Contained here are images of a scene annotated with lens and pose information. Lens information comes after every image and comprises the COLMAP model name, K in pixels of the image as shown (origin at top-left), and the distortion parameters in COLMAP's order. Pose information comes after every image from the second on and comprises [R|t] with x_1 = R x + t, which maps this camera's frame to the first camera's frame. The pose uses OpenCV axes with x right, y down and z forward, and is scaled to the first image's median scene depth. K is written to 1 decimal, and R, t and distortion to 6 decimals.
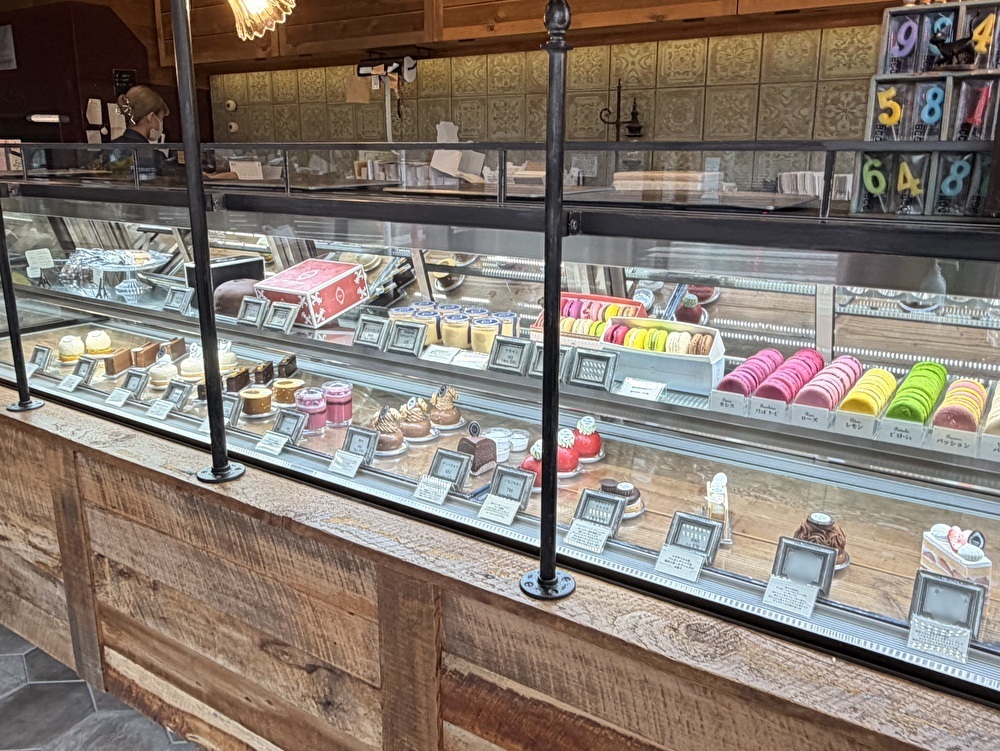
lens RADIAL K [[807.2, 0, 498.6], [0, 807.2, 348.2], [0, 0, 1]] dist [-0.002311, -0.000165]
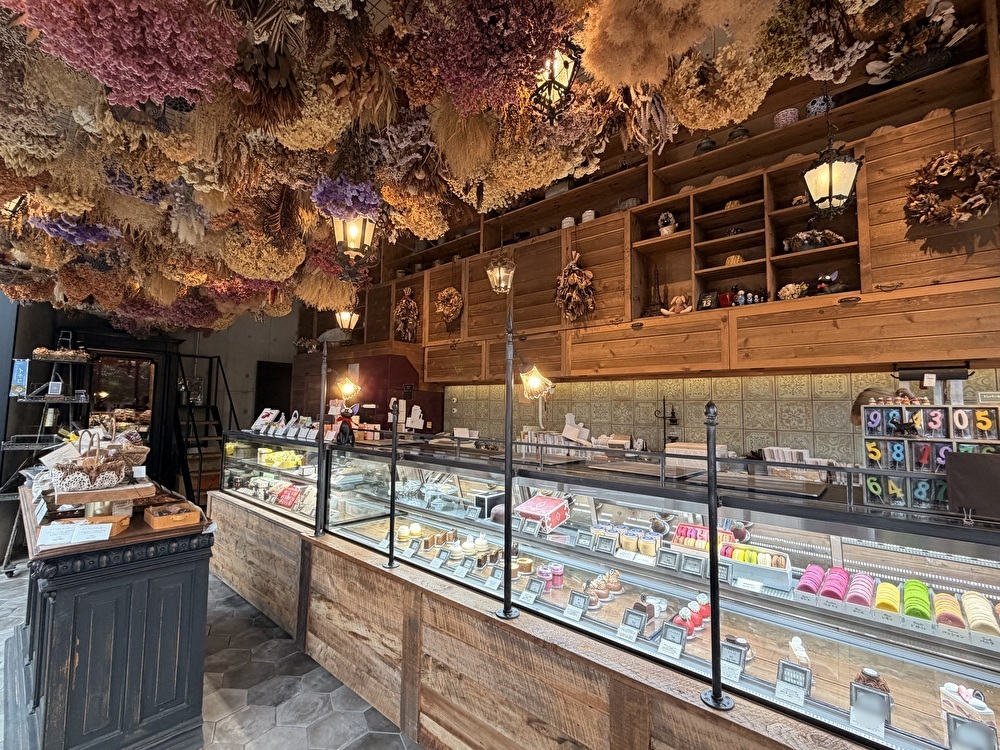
lens RADIAL K [[445.6, 0, 500.0], [0, 445.6, 375.0], [0, 0, 1]] dist [0.000242, -0.000109]
pose [[0.991543, 0.004758, -0.129688, -0.241249], [-0.045215, 0.949380, -0.310859, -0.058702], [0.121644, 0.314094, 0.941567, -0.201211]]
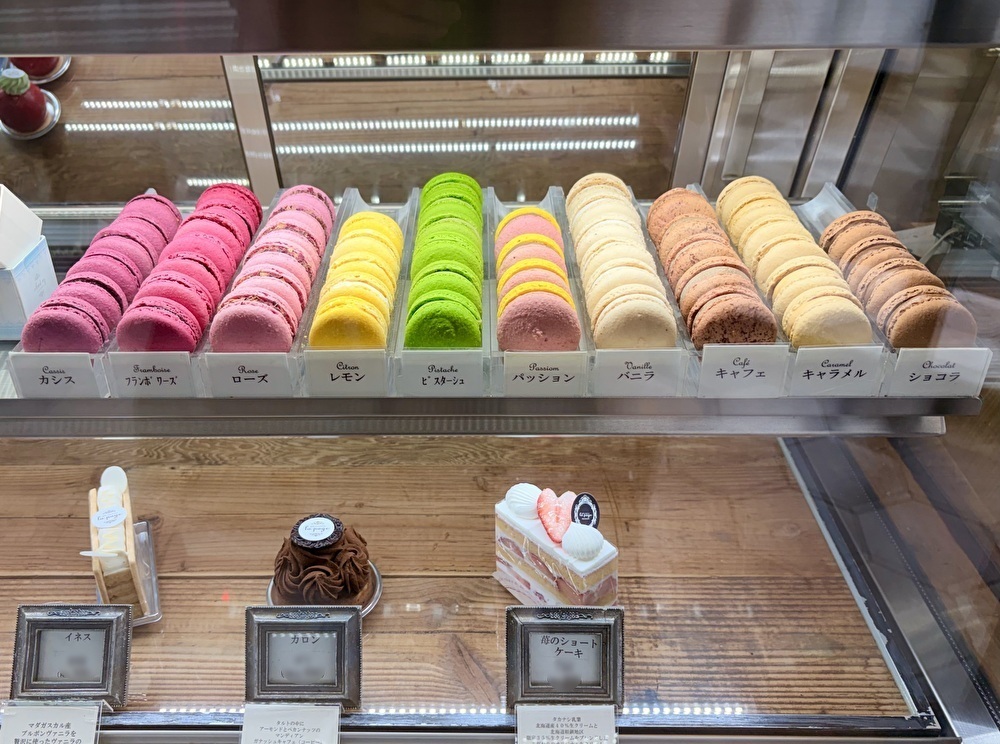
lens RADIAL K [[911.6, 0, 447.8], [0, 911.6, 373.3], [0, 0, 1]] dist [0.071224, -0.185530]
pose [[0.837113, -0.291260, 0.463044, 0.189793], [0.144984, 0.934328, 0.325593, -0.045332], [-0.527467, -0.205424, 0.824366, 0.413543]]
